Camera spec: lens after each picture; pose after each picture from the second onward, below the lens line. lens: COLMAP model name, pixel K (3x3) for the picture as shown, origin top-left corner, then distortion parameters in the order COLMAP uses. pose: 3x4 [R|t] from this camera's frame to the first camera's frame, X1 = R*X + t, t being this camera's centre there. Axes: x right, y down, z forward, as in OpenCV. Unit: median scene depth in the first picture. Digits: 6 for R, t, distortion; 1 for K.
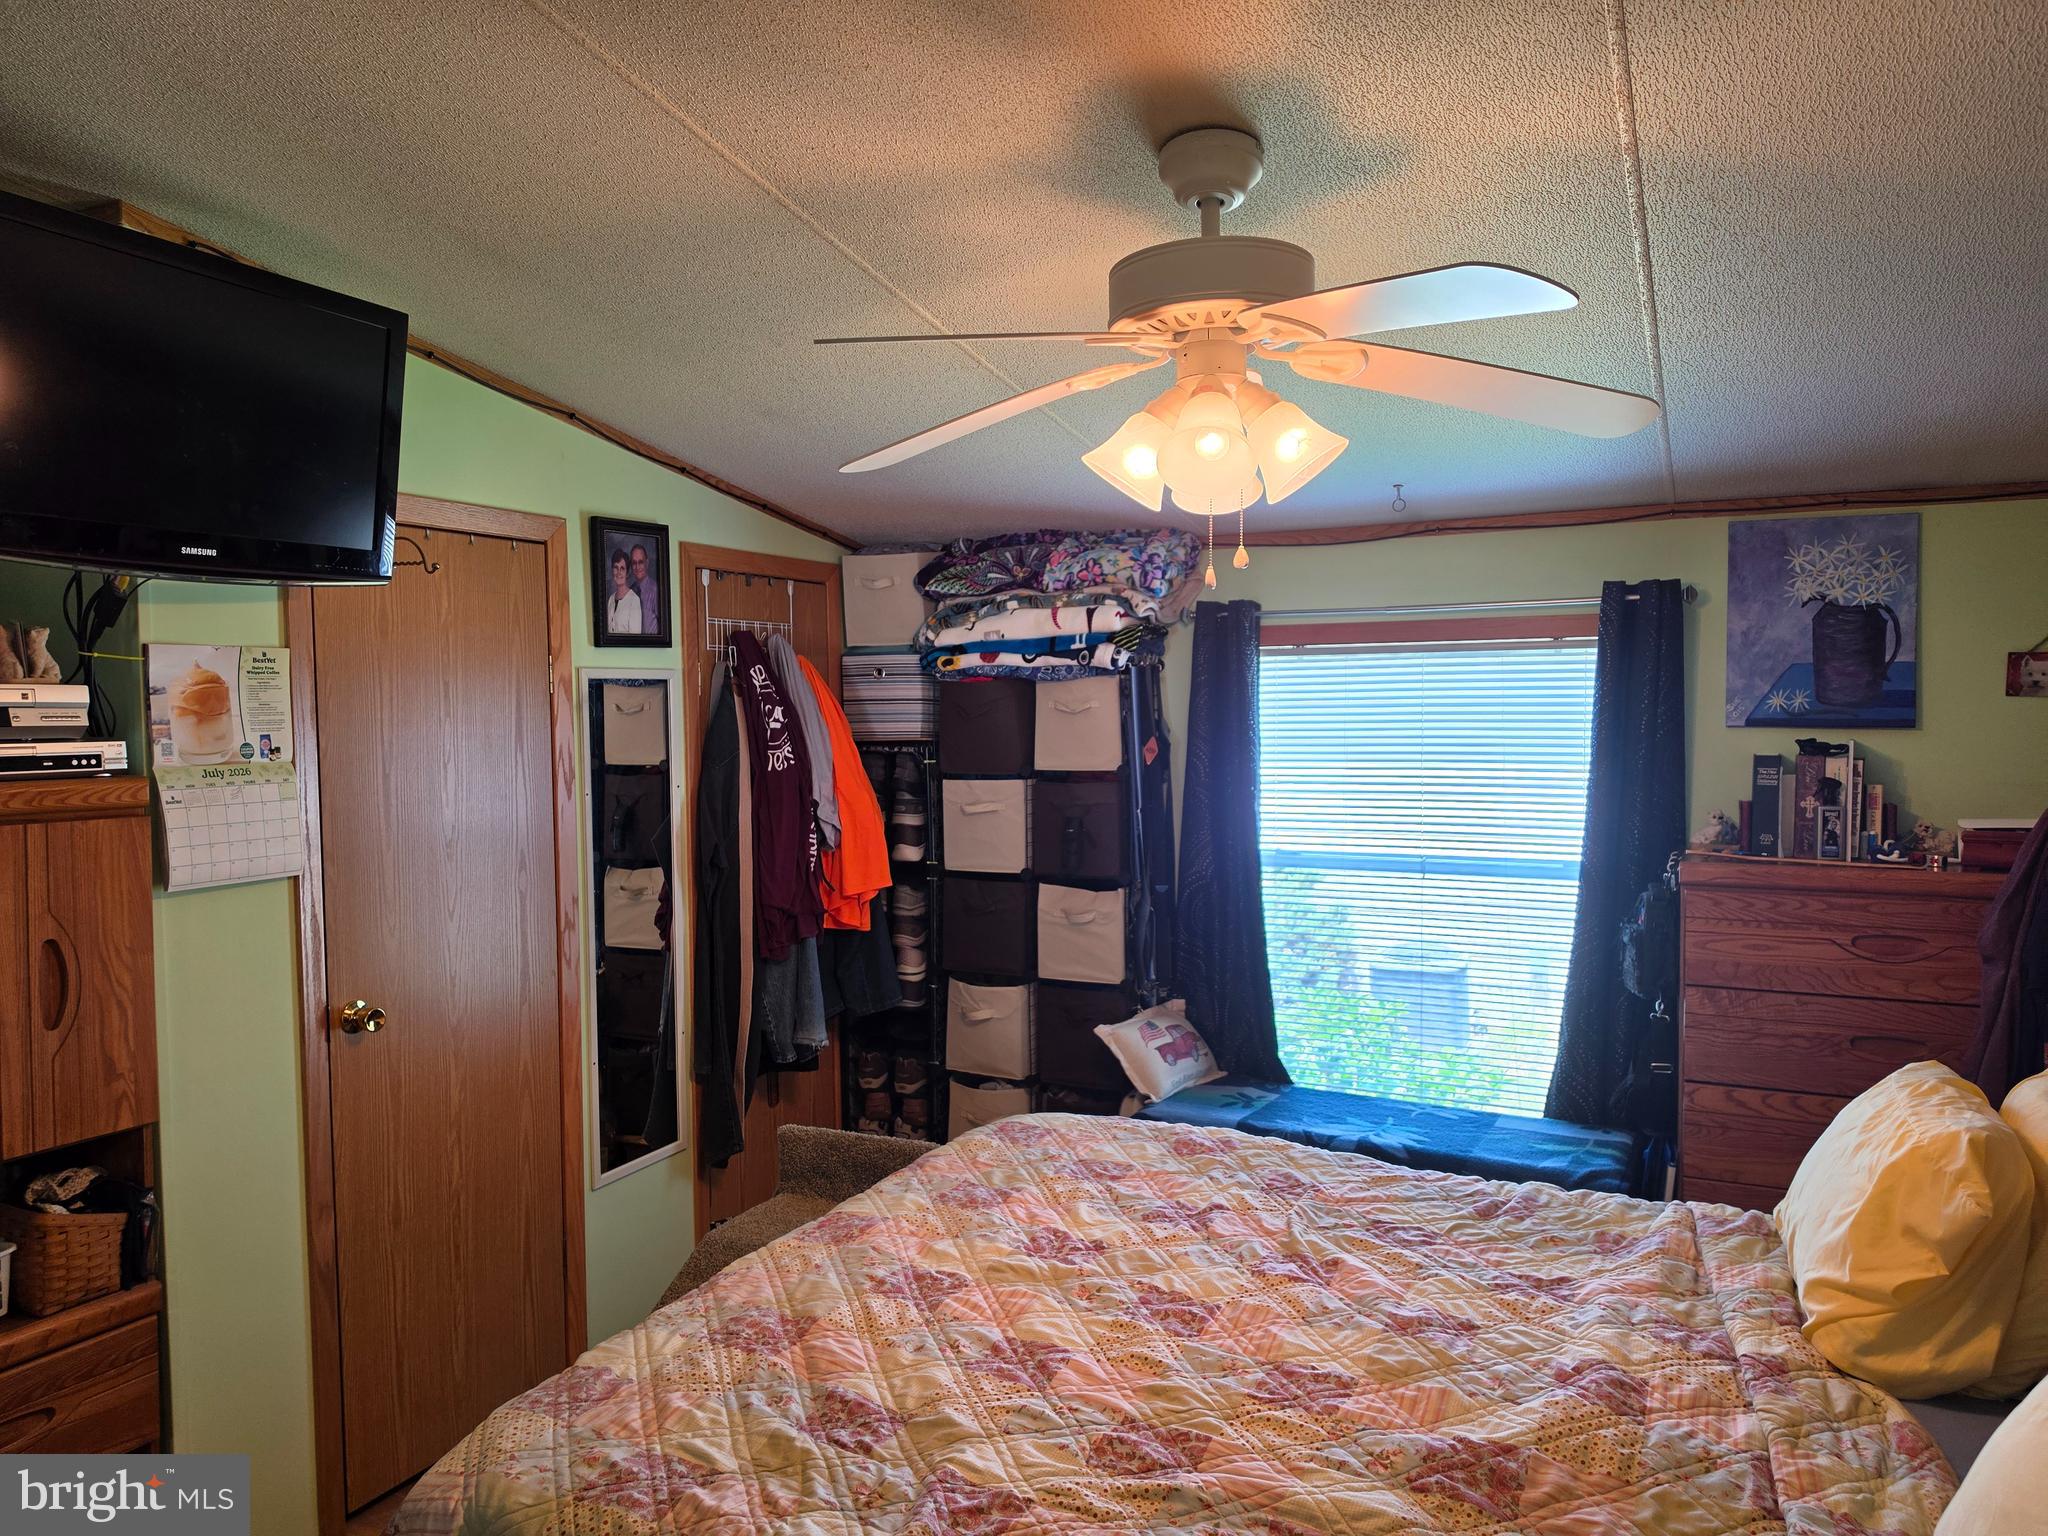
lens RADIAL K [[1411.4, 0, 1024.0], [0, 1411.4, 768.0], [0, 0, 1]] dist [0.091177, -0.159479]
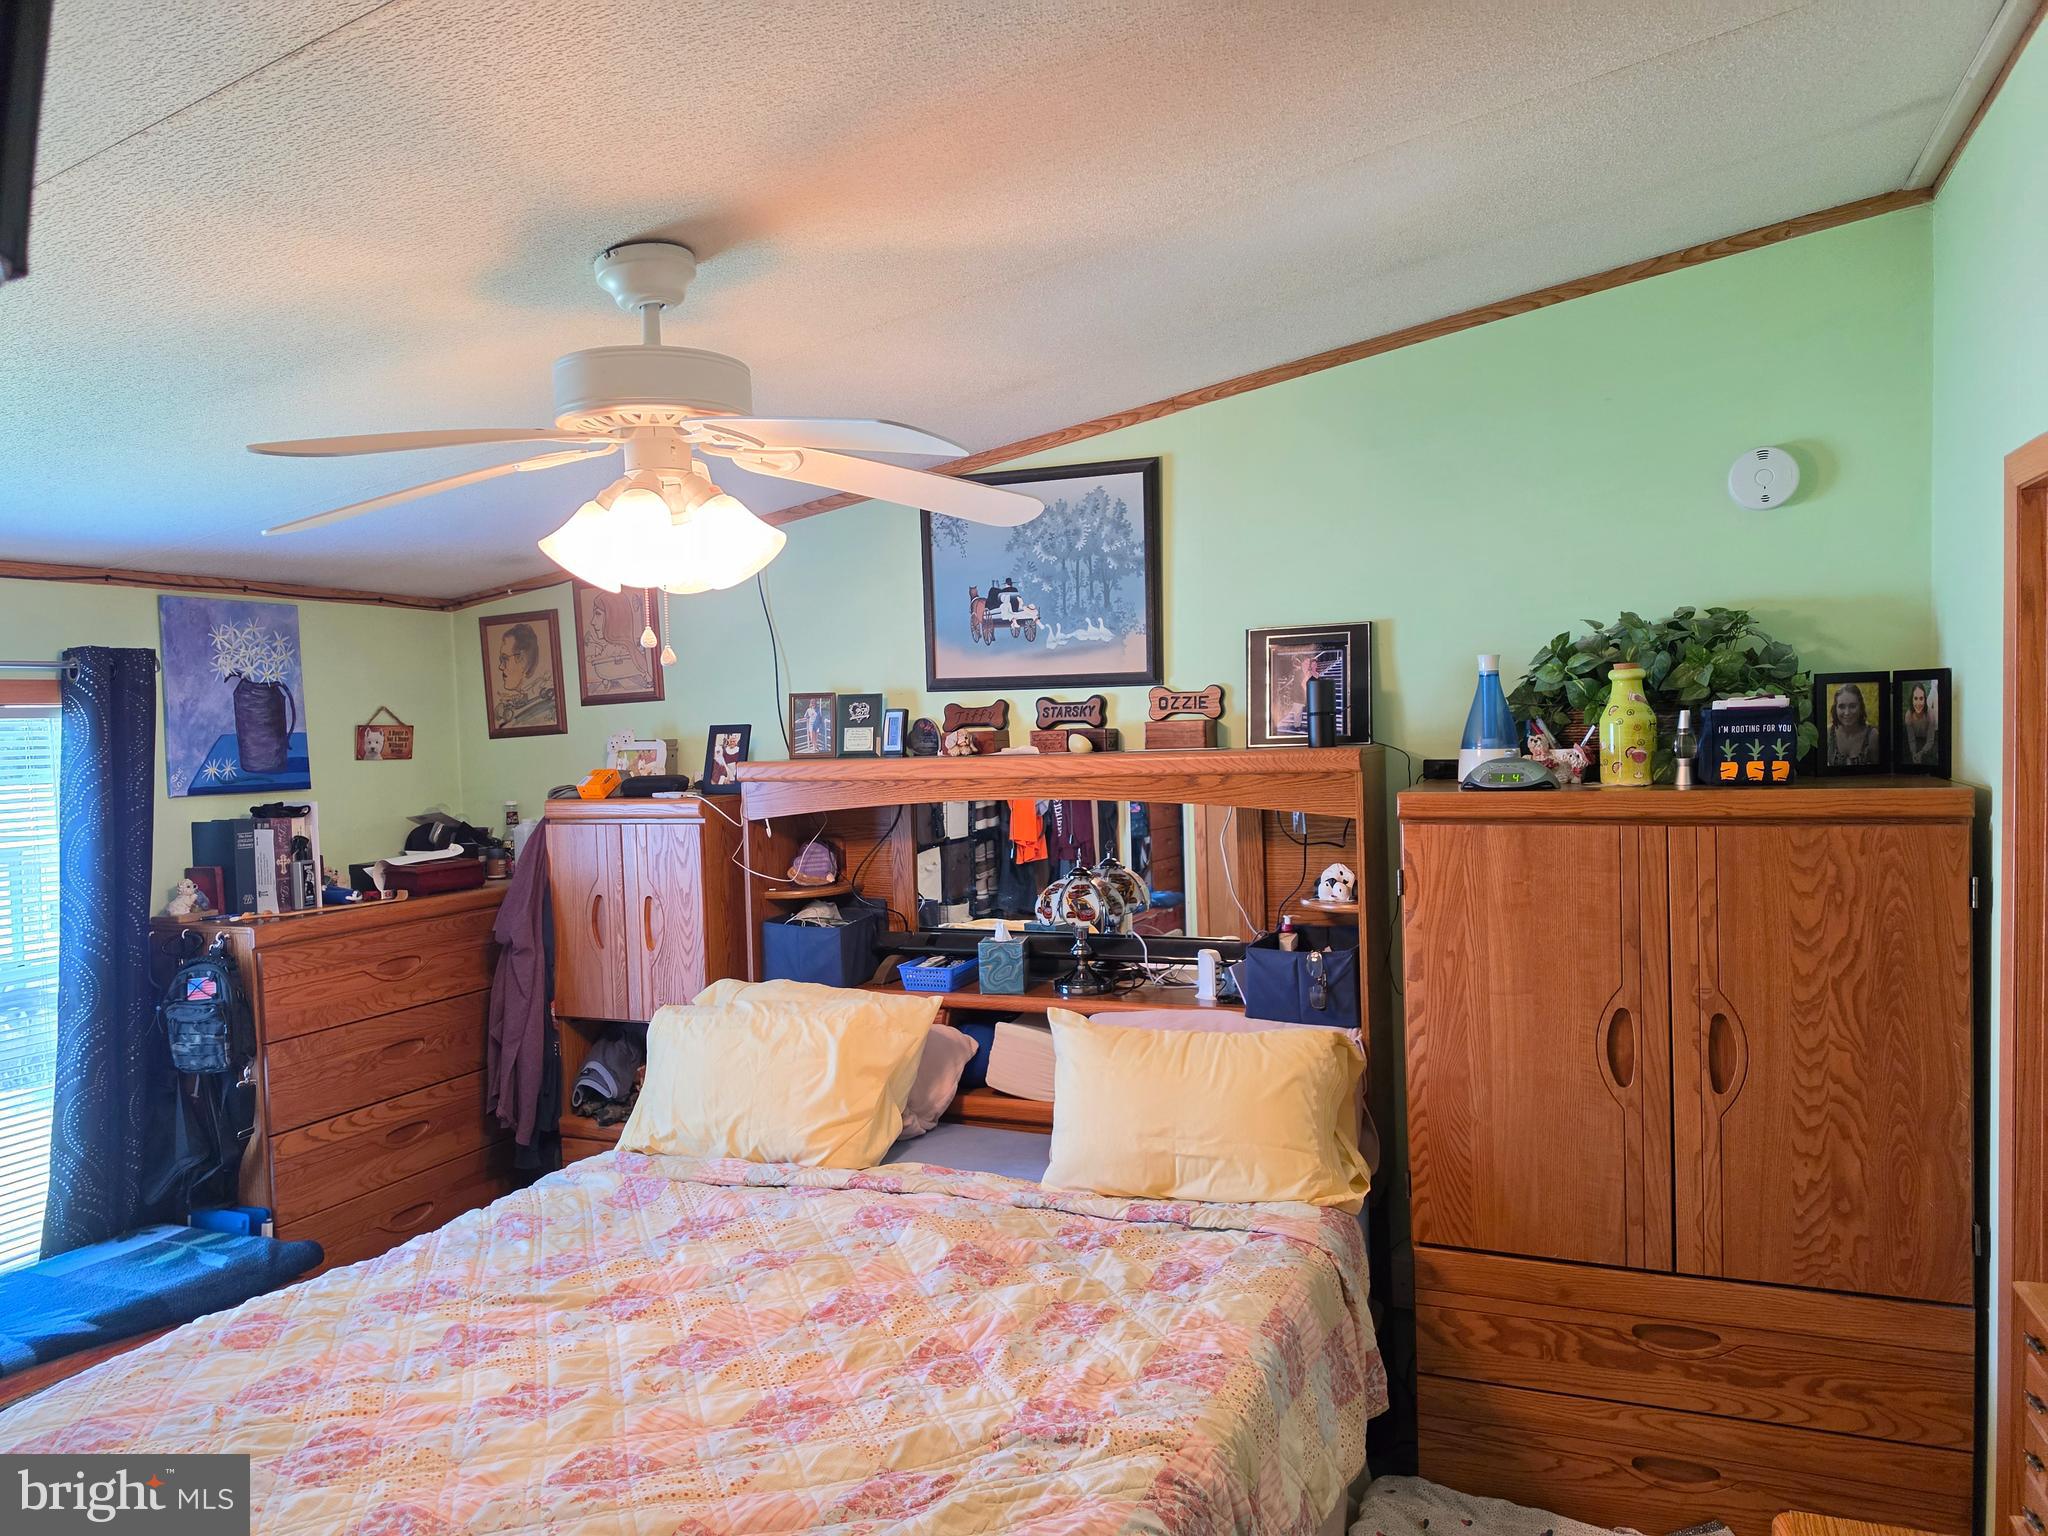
lens RADIAL K [[1411.4, 0, 1024.0], [0, 1411.4, 768.0], [0, 0, 1]] dist [0.091177, -0.159479]
pose [[-0.061244, -0.025936, 0.997786, -0.579392], [0.070452, 0.997057, 0.030241, -0.039406], [-0.995633, 0.072148, -0.059237, 0.482674]]
